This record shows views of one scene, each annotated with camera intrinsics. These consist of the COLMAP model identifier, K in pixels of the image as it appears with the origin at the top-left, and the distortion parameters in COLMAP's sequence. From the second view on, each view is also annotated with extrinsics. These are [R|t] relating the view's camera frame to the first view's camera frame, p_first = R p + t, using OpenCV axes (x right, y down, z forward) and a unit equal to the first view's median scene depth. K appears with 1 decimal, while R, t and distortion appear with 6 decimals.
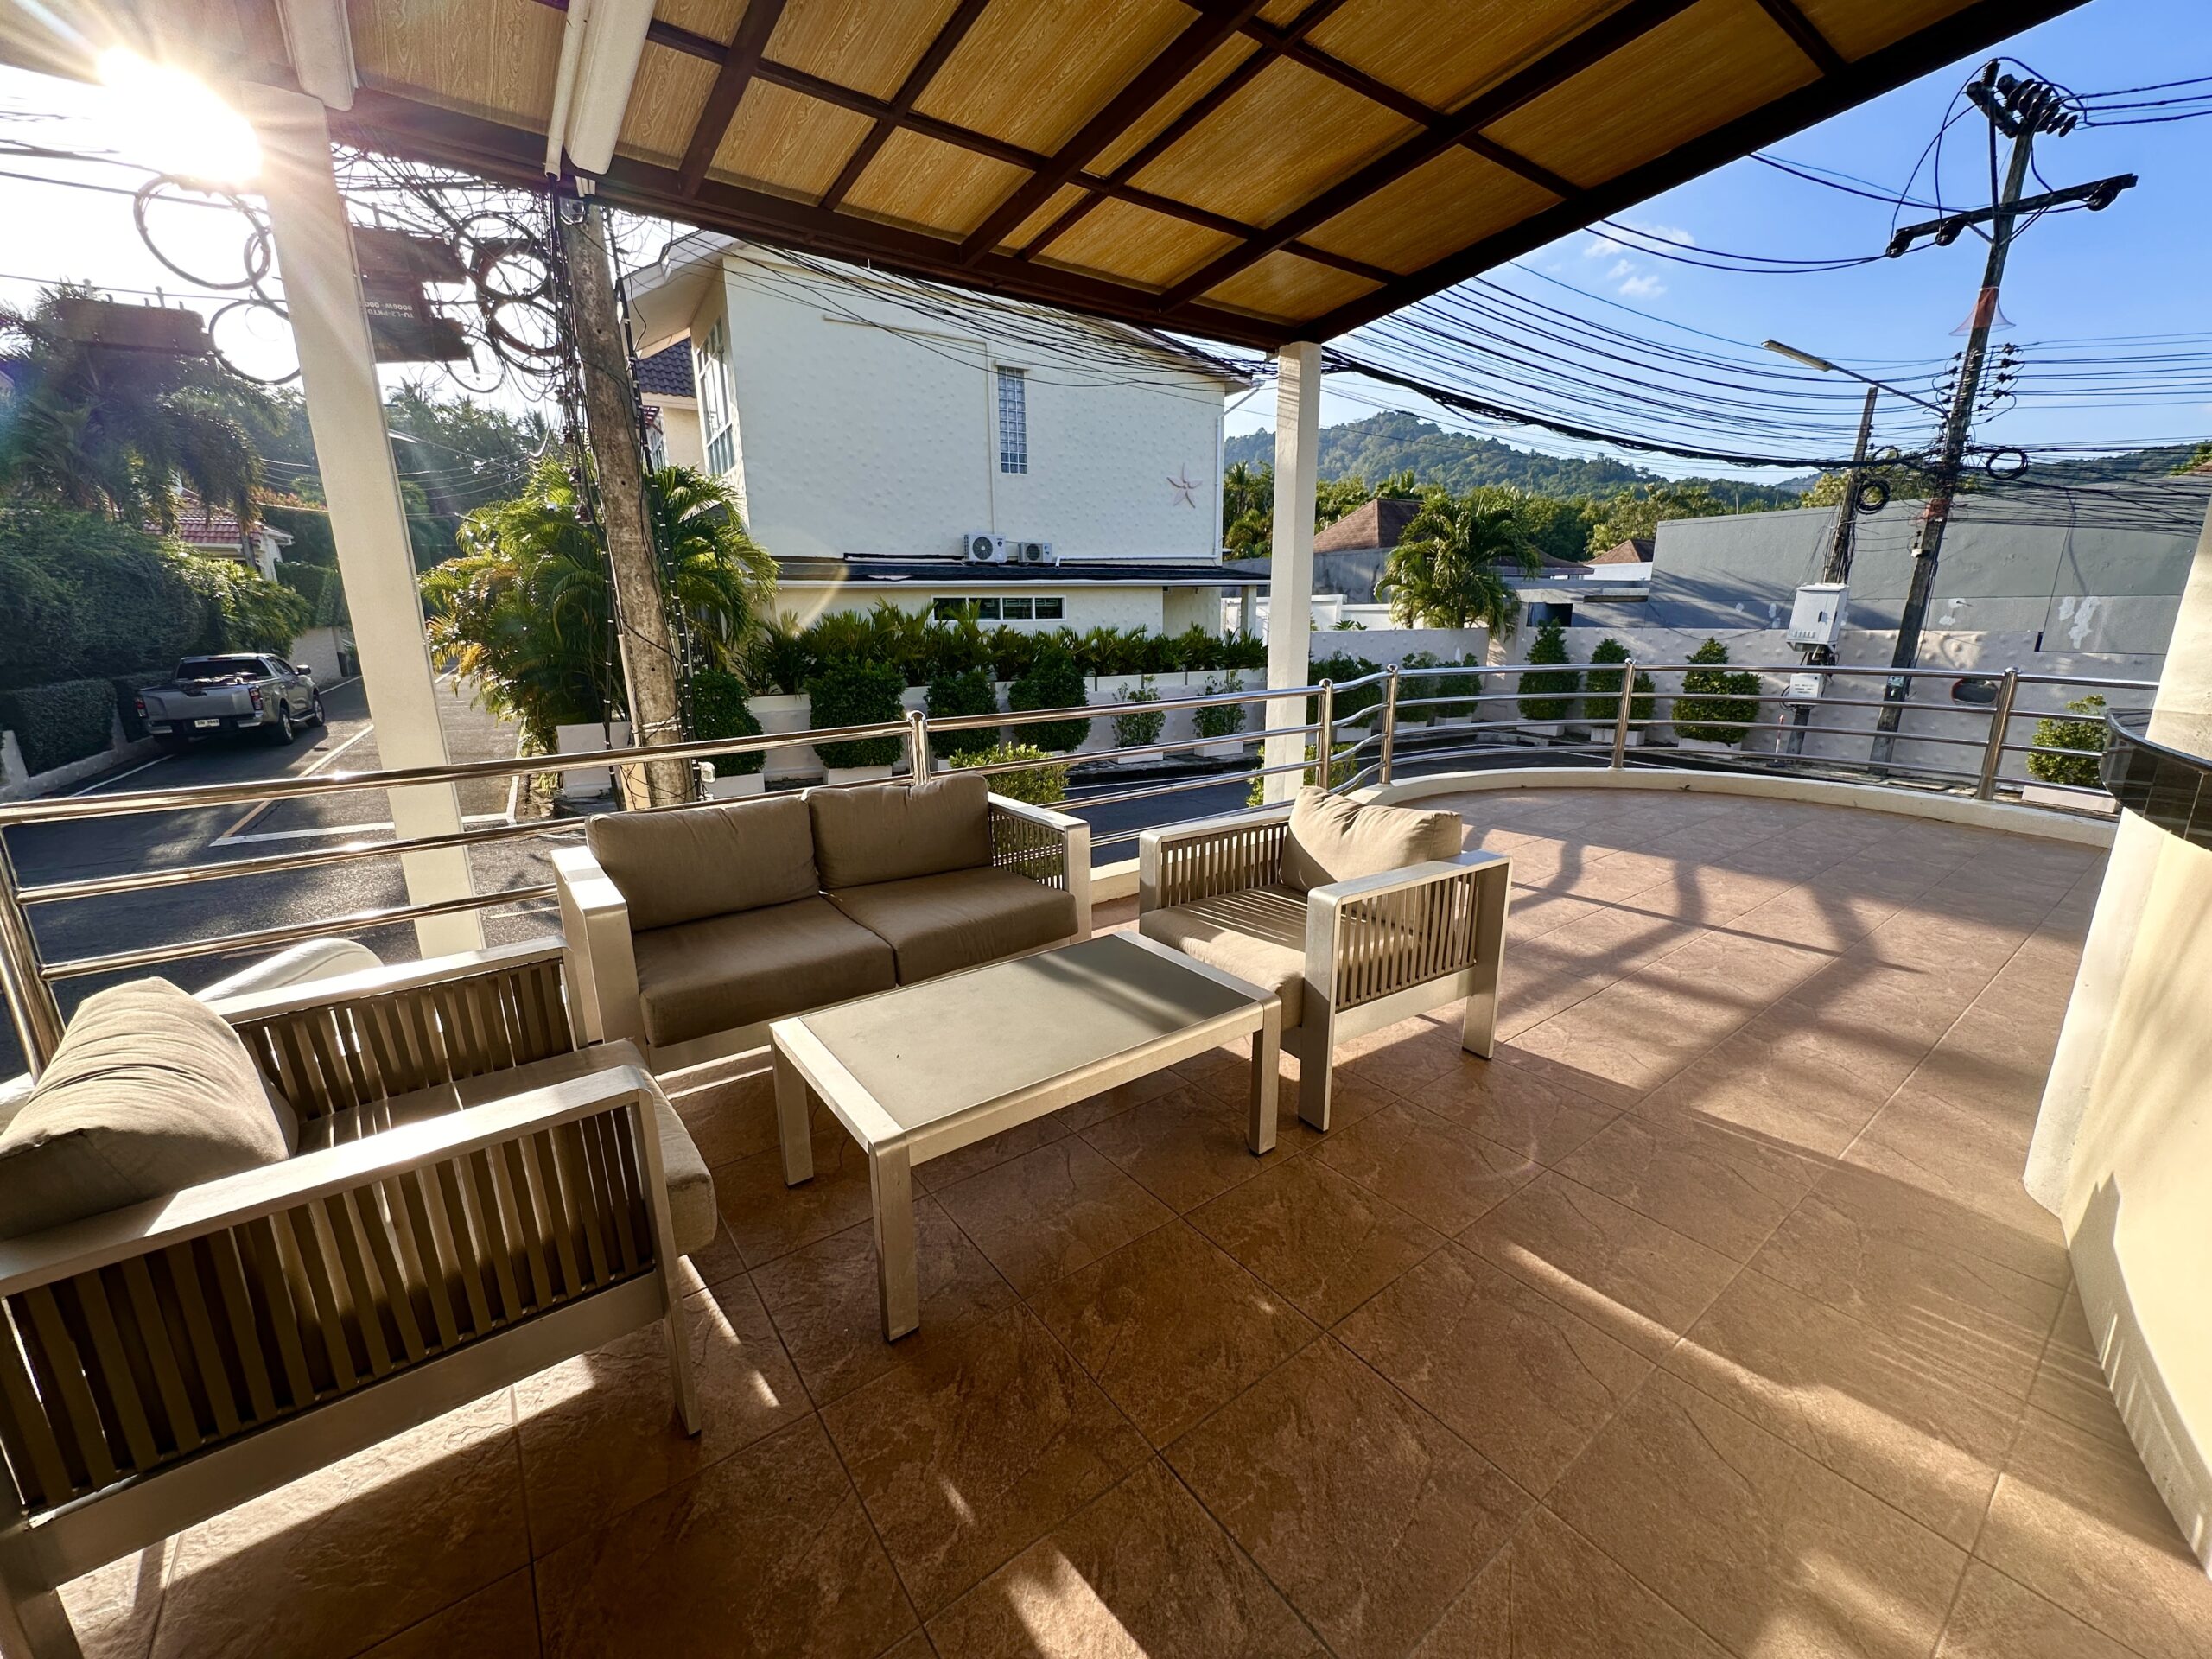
lens RADIAL K [[887.7, 0, 1106.0], [0, 887.7, 829.5], [0, 0, 1]] dist [0.000652, -0.000187]
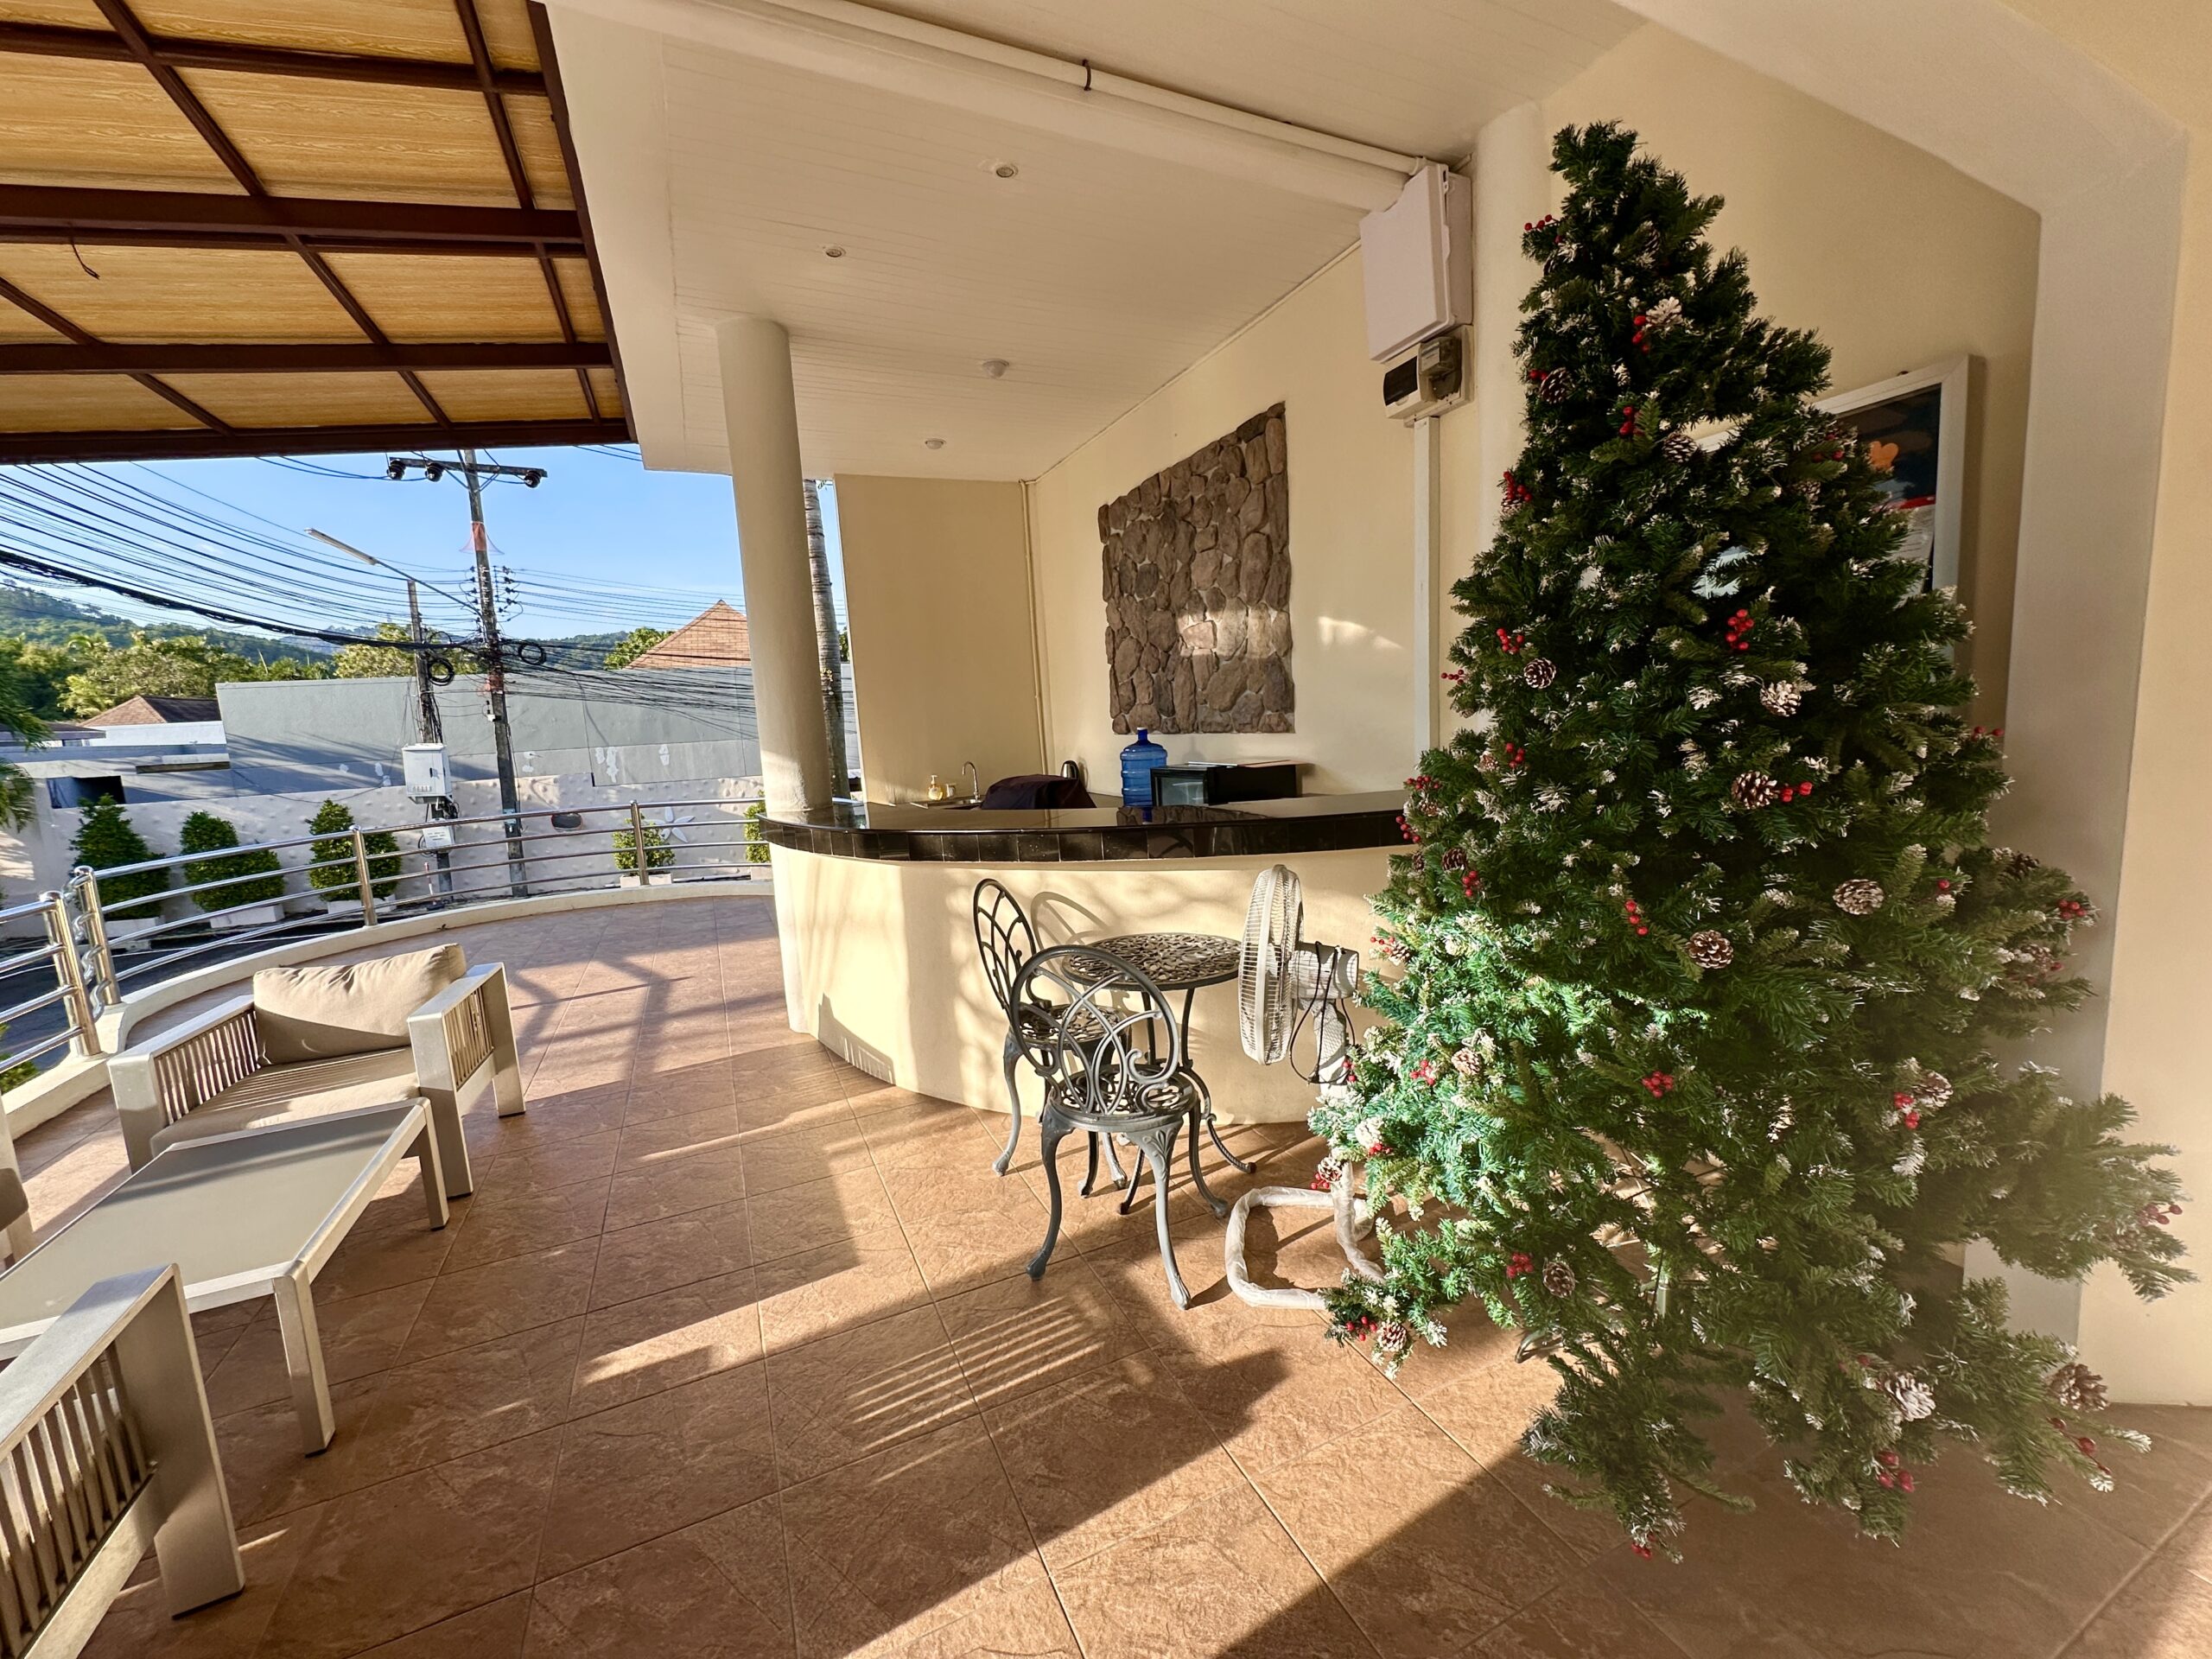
lens RADIAL K [[884.6, 0, 1106.0], [0, 884.6, 829.5], [0, 0, 1]] dist [0.001278, 0.000027]
pose [[0.212342, -0.127799, 0.968803, -0.119718], [0.285938, 0.956145, 0.063457, 0.002380], [-0.934425, 0.263543, 0.239572, -0.051672]]
